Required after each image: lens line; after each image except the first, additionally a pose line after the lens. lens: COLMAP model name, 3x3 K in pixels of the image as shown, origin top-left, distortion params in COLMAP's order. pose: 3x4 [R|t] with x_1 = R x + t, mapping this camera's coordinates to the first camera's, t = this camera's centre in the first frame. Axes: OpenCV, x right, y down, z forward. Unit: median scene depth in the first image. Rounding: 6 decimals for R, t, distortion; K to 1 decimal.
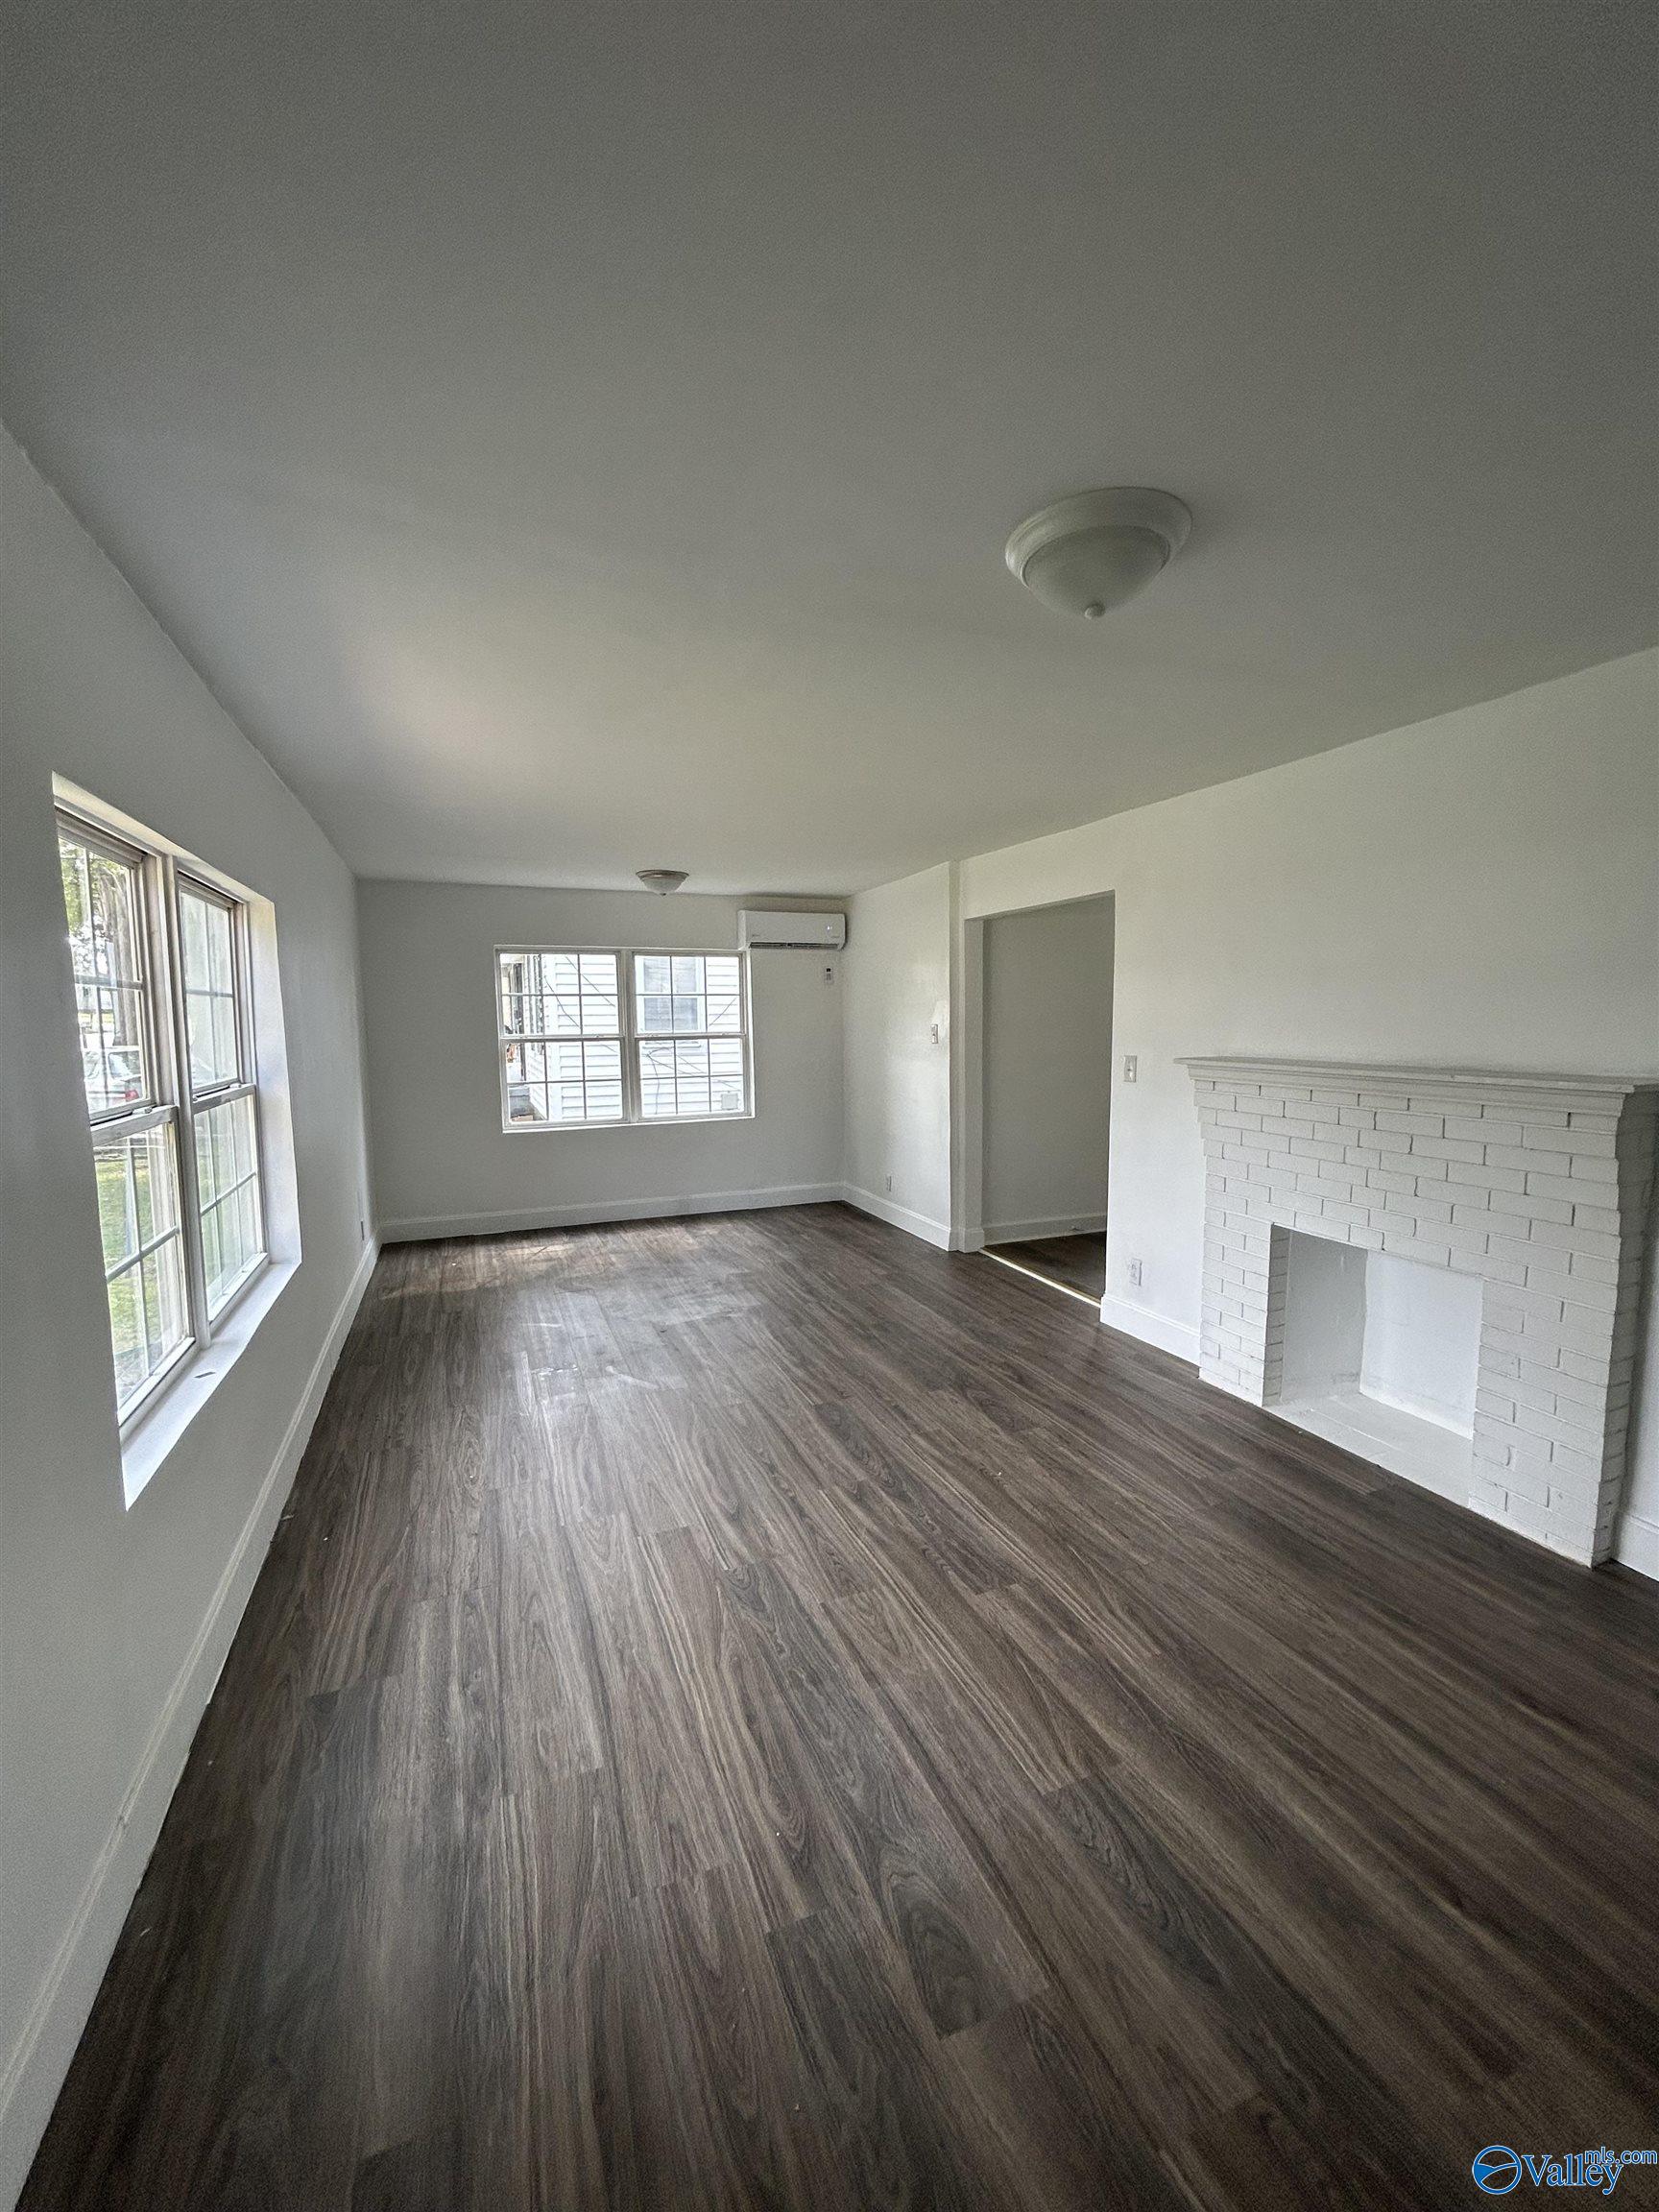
lens RADIAL K [[896.9, 0, 836.3], [0, 896.9, 1106.5], [0, 0, 1]] dist [0.012469, -0.000007]
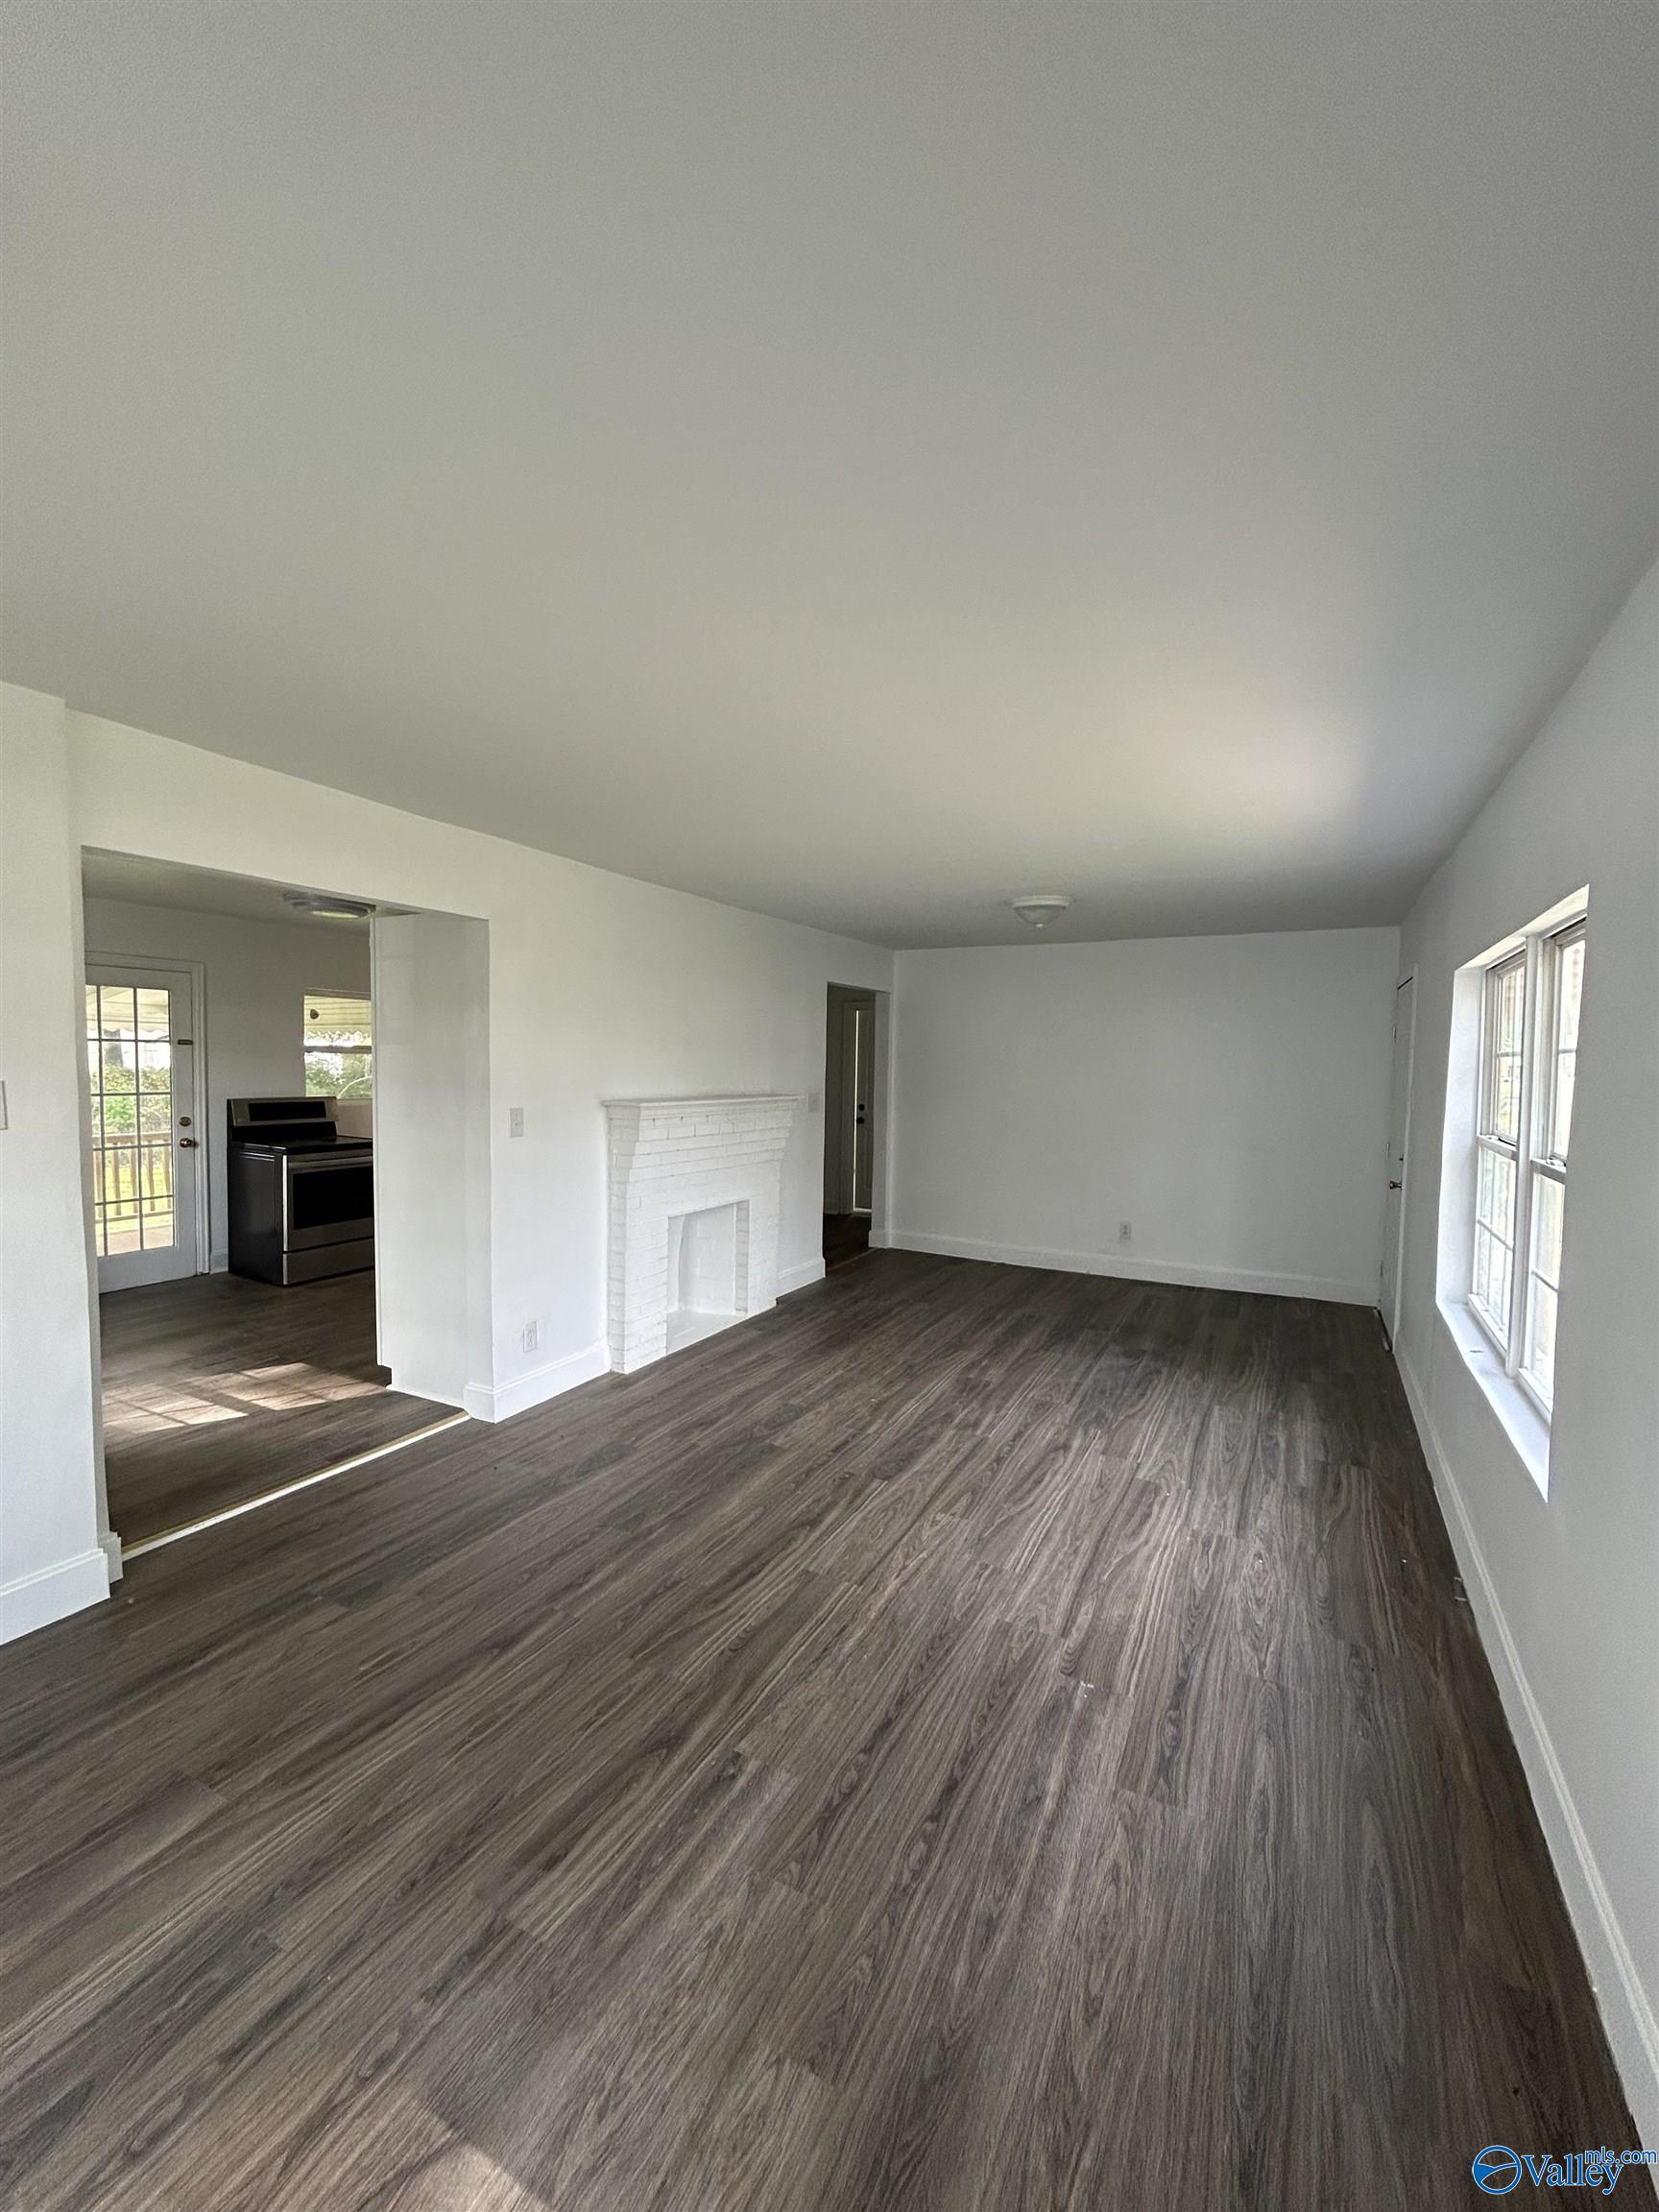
lens RADIAL K [[896.9, 0, 836.3], [0, 896.9, 1106.5], [0, 0, 1]] dist [0.012469, -0.000007]
pose [[-0.643859, -0.040805, 0.764055, -0.890619], [0.065275, 0.992007, 0.107985, -0.206998], [-0.762355, 0.119401, -0.636049, 2.042399]]
